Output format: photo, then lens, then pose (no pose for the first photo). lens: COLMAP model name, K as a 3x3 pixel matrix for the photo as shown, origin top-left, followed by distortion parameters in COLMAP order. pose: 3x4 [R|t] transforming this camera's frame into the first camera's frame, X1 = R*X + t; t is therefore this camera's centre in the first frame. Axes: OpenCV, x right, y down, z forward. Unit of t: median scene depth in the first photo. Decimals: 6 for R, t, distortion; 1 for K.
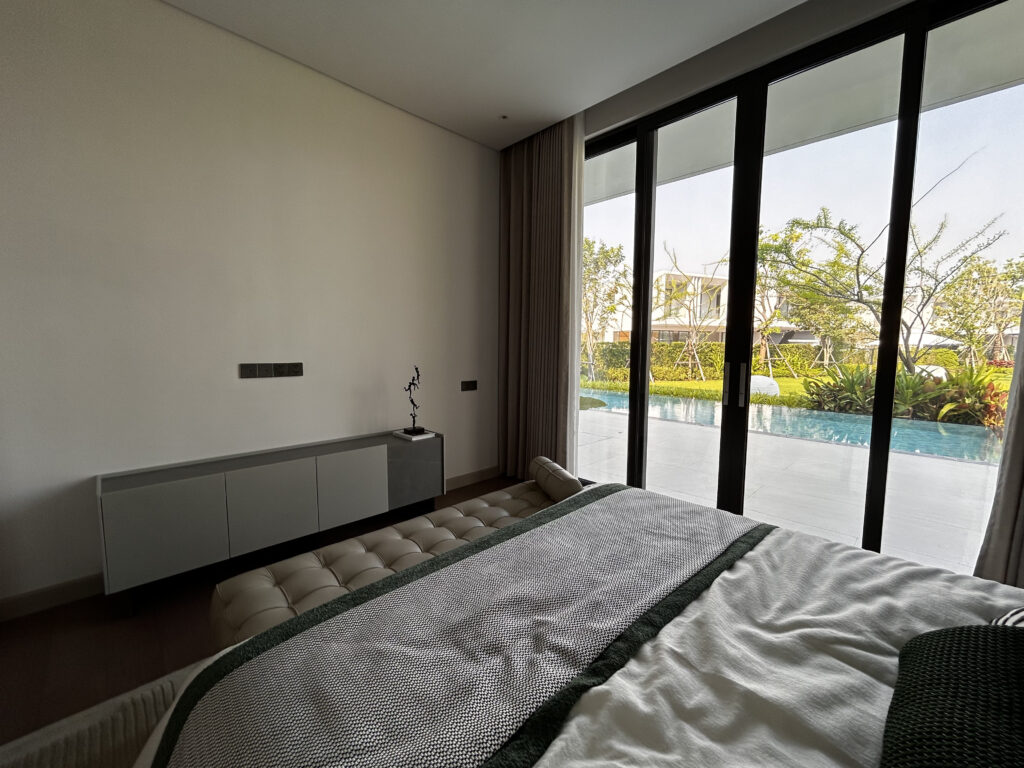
lens RADIAL K [[420.4, 0, 511.6], [0, 420.4, 382.9], [0, 0, 1]] dist [0.001235, -0.000574]
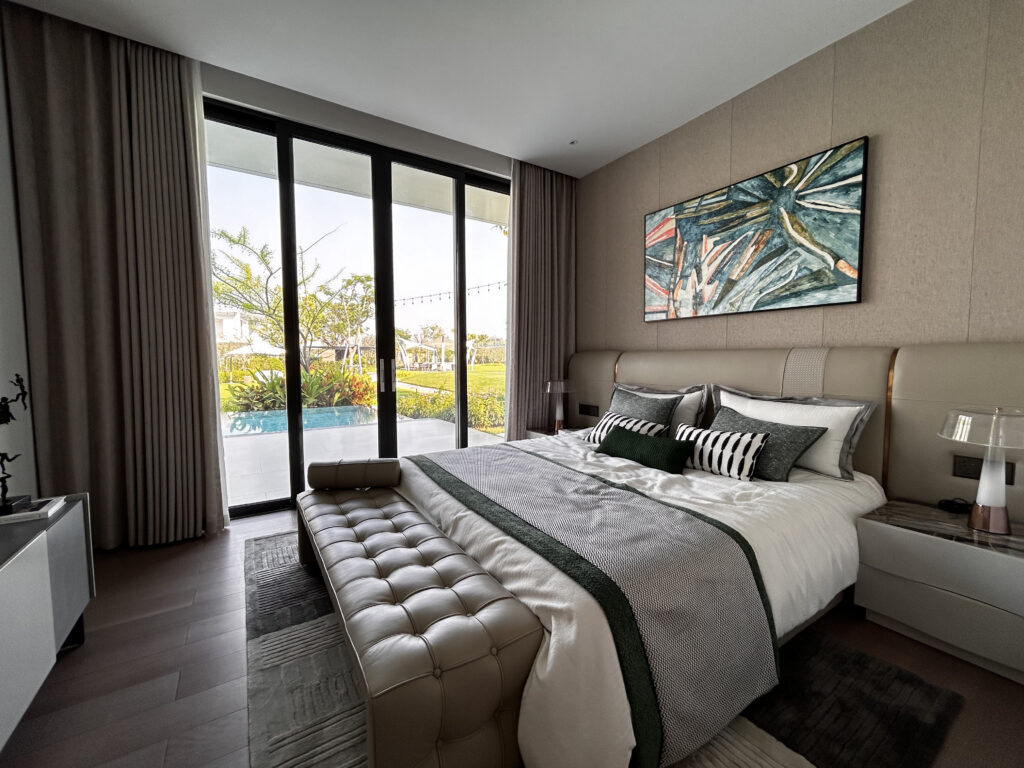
lens RADIAL K [[420.4, 0, 515.5], [0, 420.4, 382.9], [0, 0, 1]] dist [0.001235, -0.000574]
pose [[0.192569, -0.066262, 0.979044, -0.556821], [0.090903, 0.994632, 0.049437, 0.000490], [-0.977064, 0.079478, 0.197558, 0.280911]]
